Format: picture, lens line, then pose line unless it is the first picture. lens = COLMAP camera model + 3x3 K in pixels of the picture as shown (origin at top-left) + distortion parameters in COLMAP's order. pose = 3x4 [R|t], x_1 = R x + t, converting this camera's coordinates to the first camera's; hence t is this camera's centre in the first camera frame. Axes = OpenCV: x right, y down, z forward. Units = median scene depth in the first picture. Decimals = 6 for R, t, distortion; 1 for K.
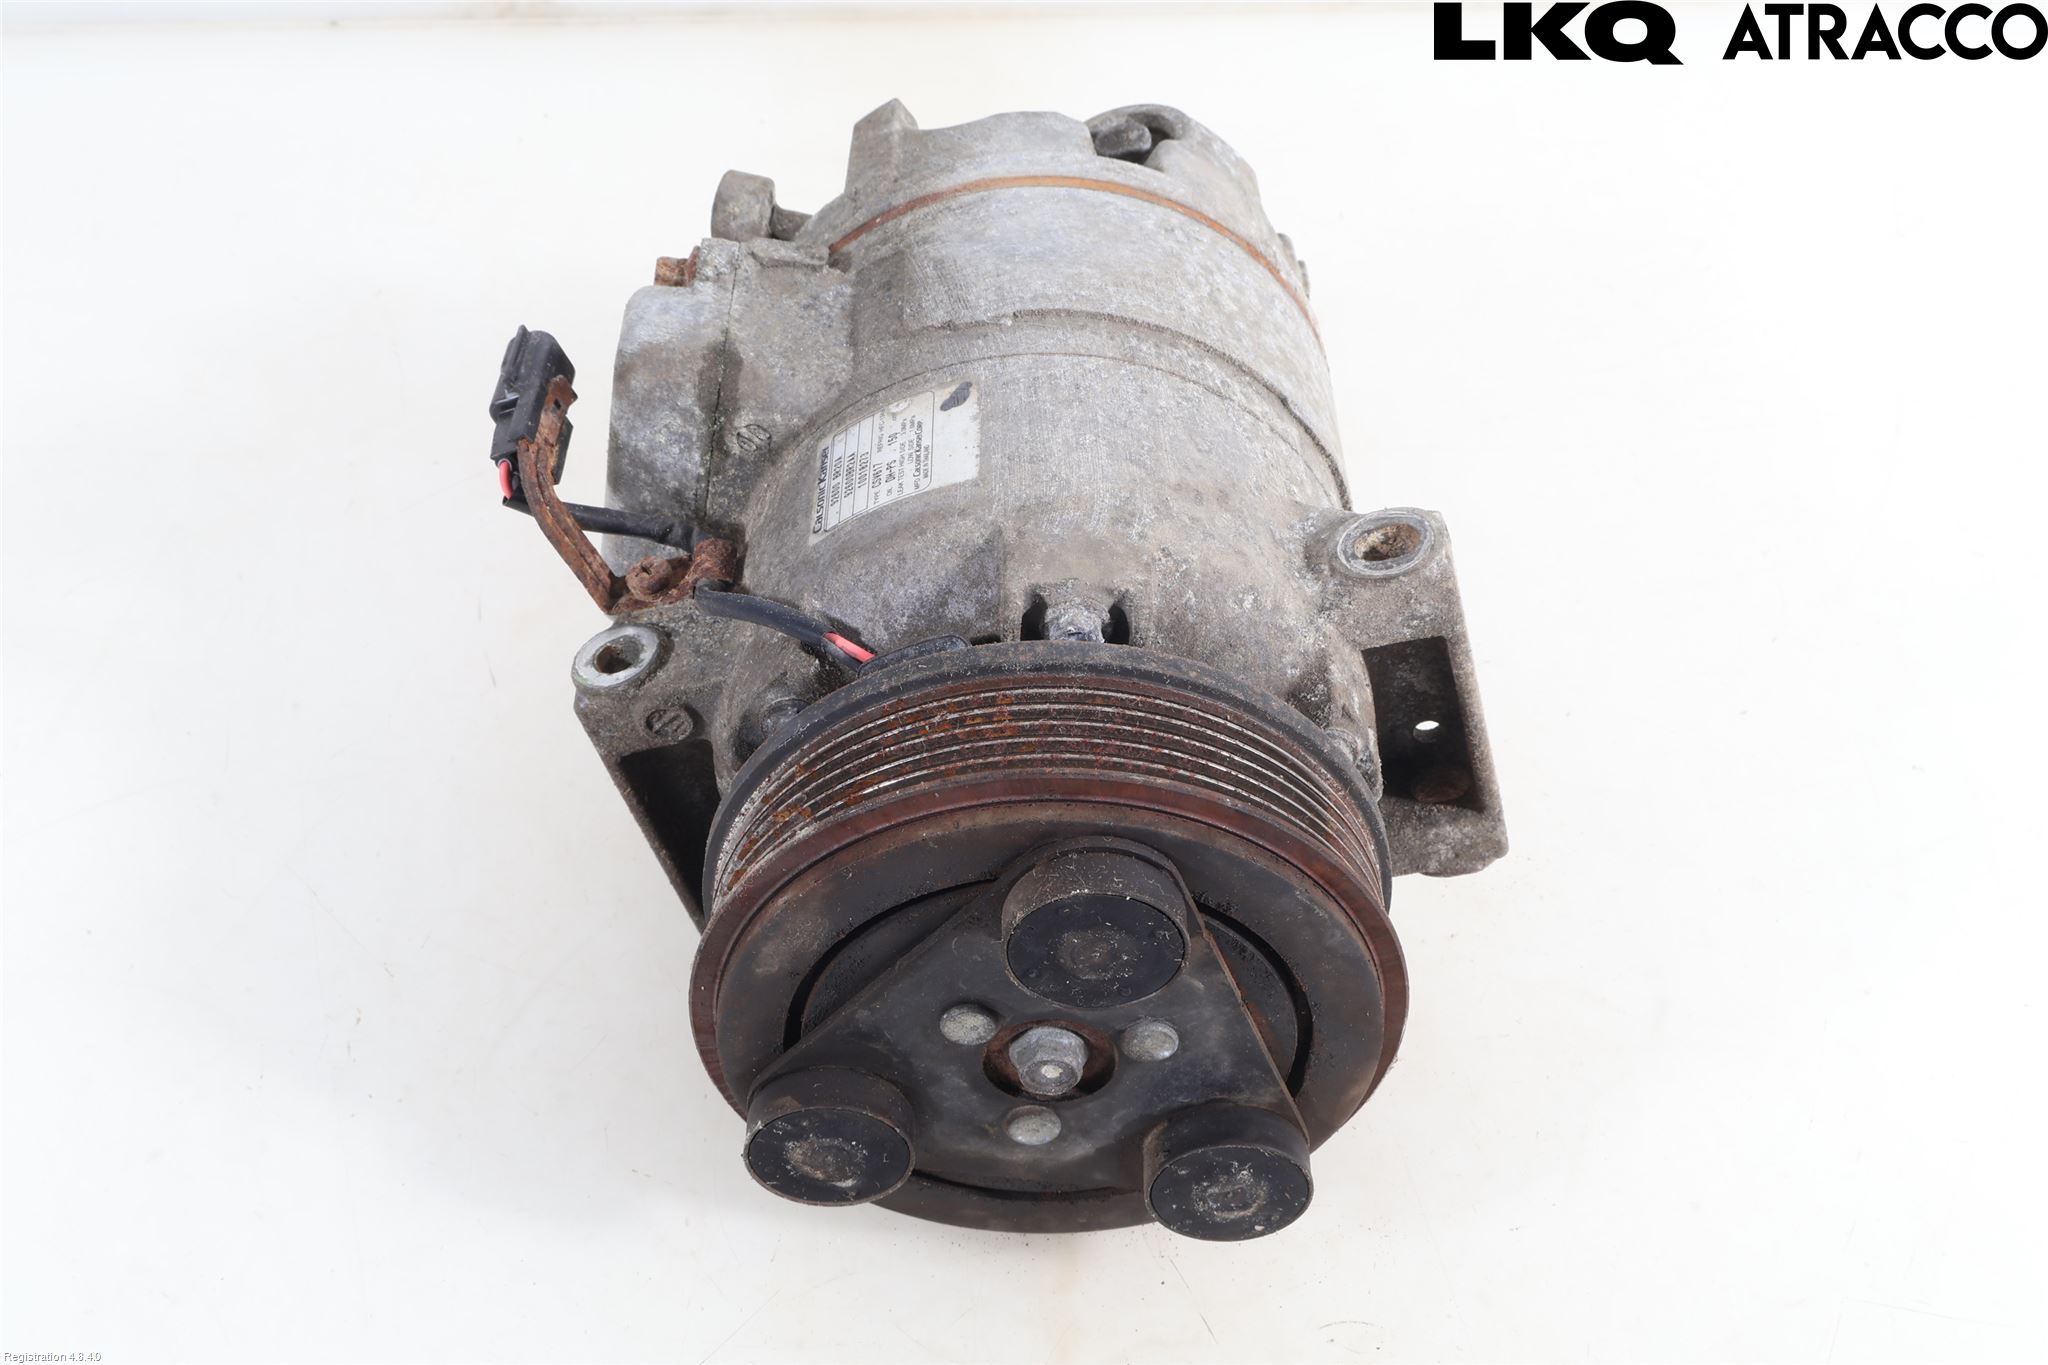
lens RADIAL K [[2452.0, 0, 1021.8], [0, 2452.0, 680.9], [0, 0, 1]] dist [-0.024707, 0.000000]
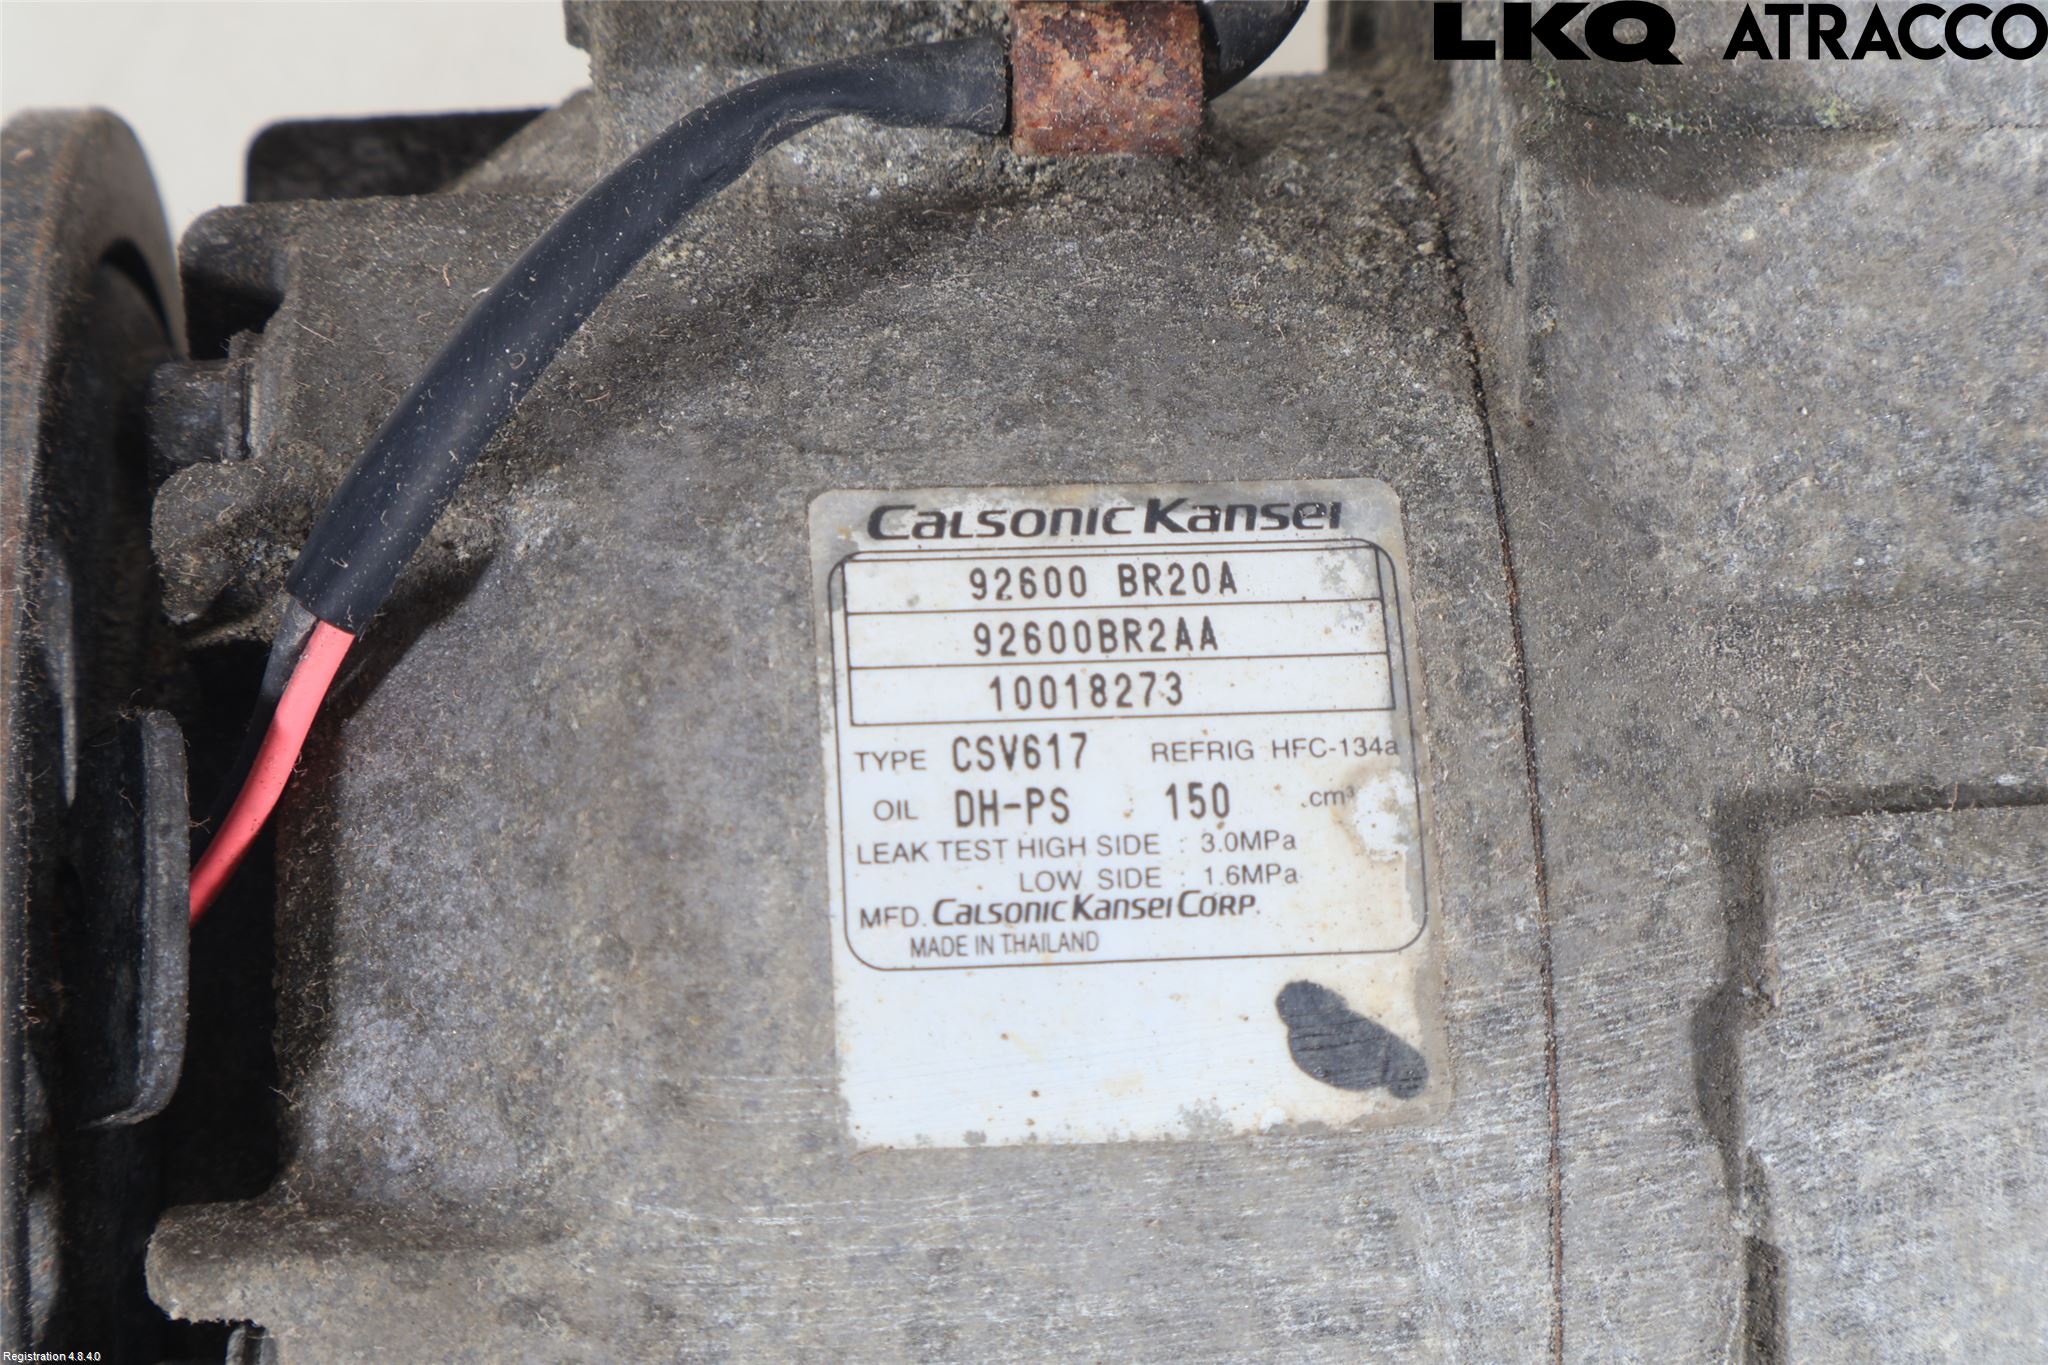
lens RADIAL K [[4249.1, 0, 1024.2], [0, 4249.1, 677.0], [0, 0, 1]] dist [-0.019999, 0.000000]
pose [[0.008303, 0.984917, 0.172829, -0.148899], [-0.754153, -0.107327, 0.647869, -0.391501], [0.656646, -0.135718, 0.741887, 0.630091]]
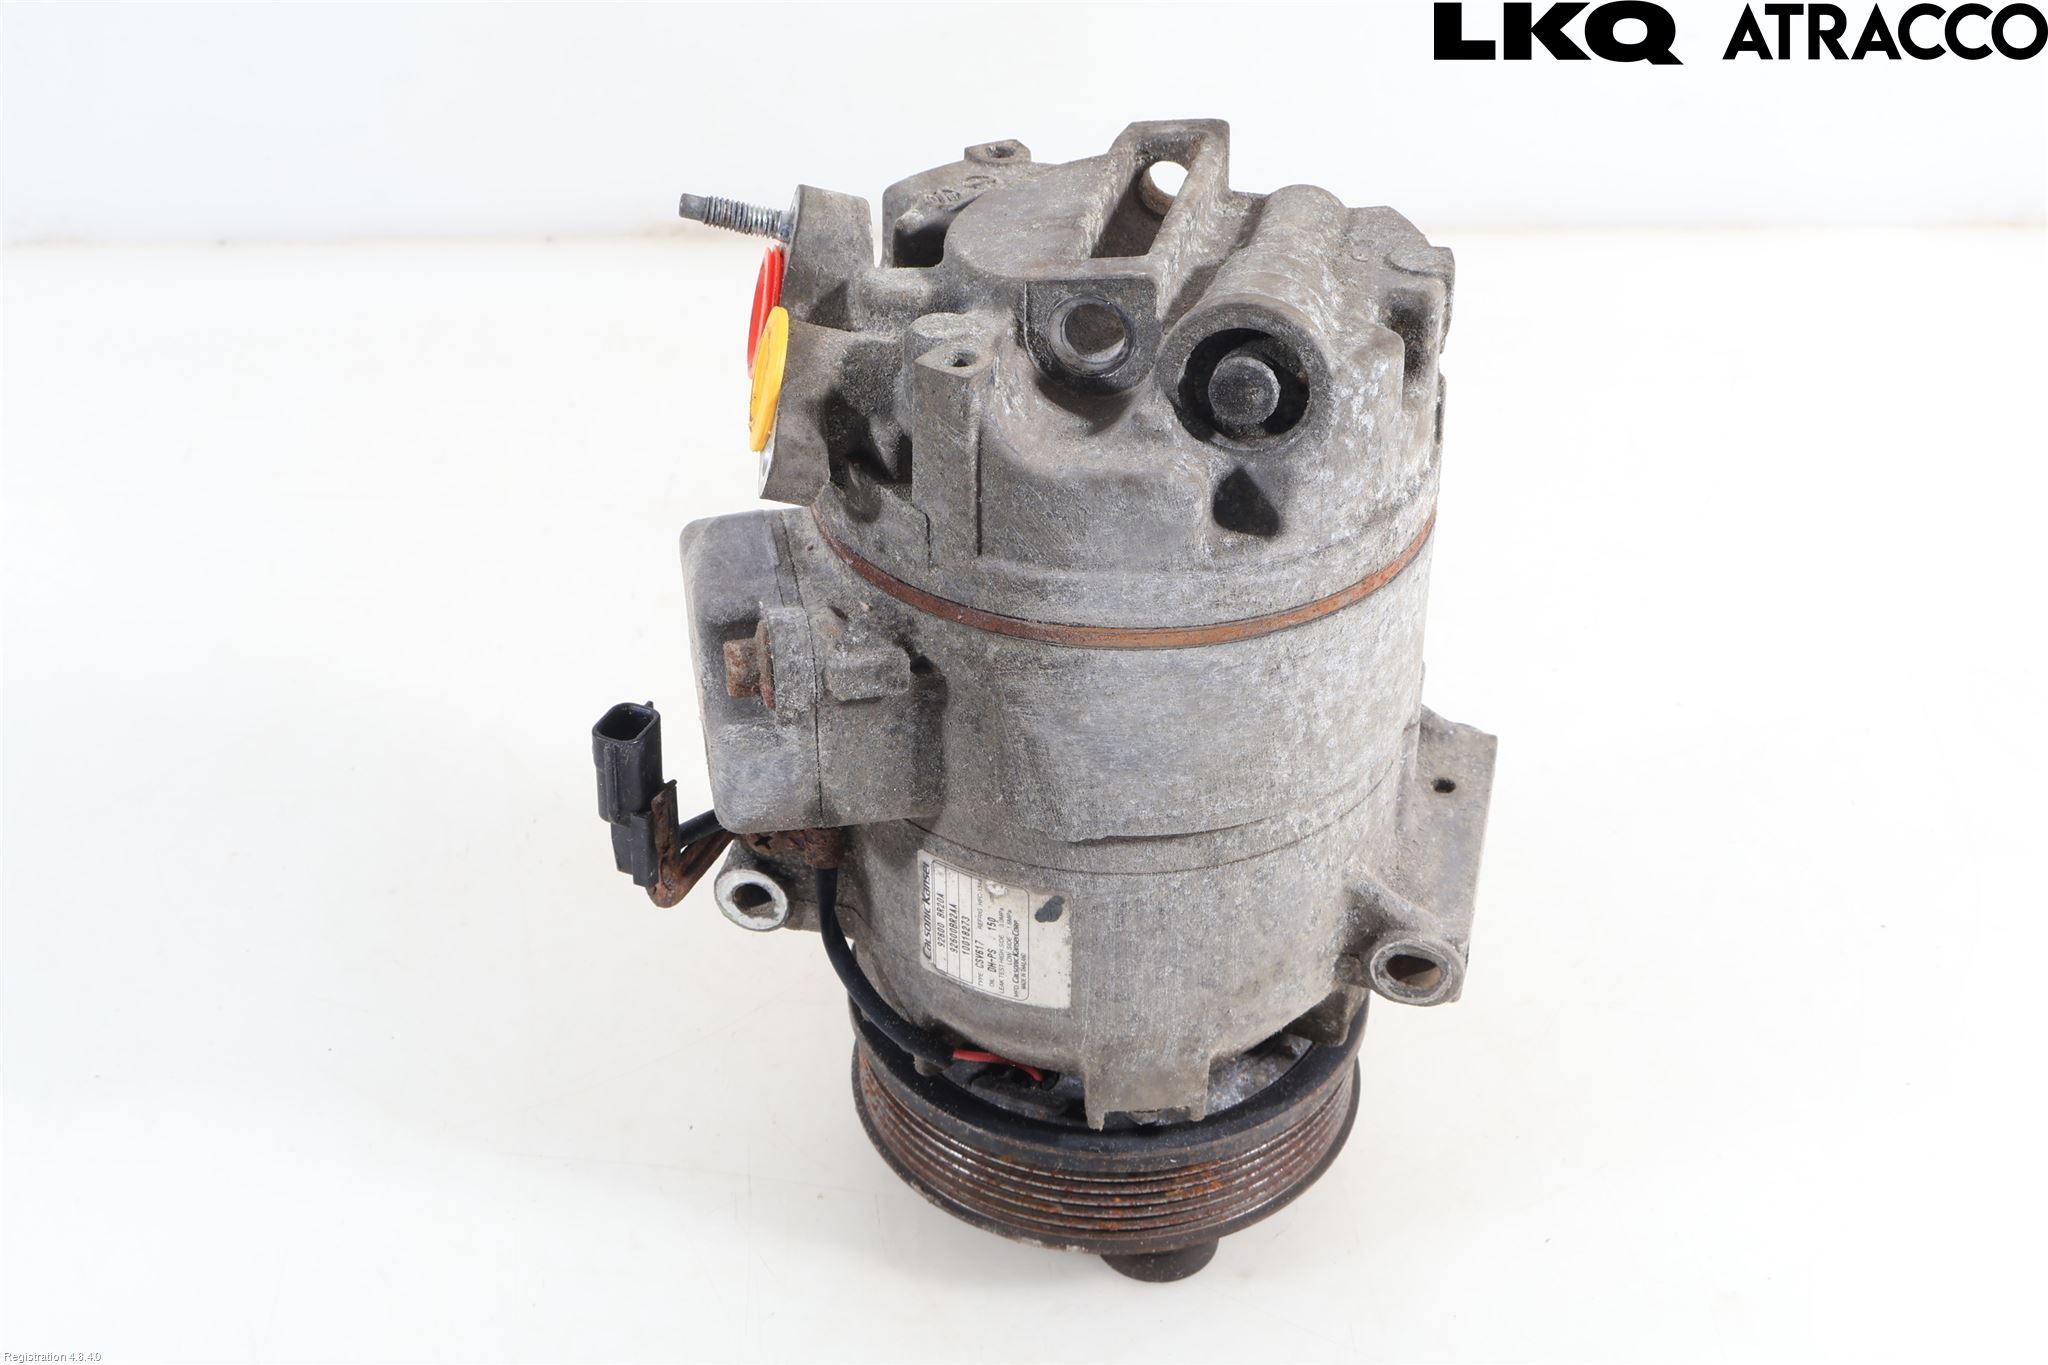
lens RADIAL K [[2452.0, 0, 1029.4], [0, 2452.0, 685.6], [0, 0, 1]] dist [-0.024707, 0.000000]
pose [[0.999640, -0.007920, 0.025616, -0.062870], [-0.023857, 0.173297, 0.984581, -1.204845], [-0.012237, -0.984838, 0.173046, 0.909884]]
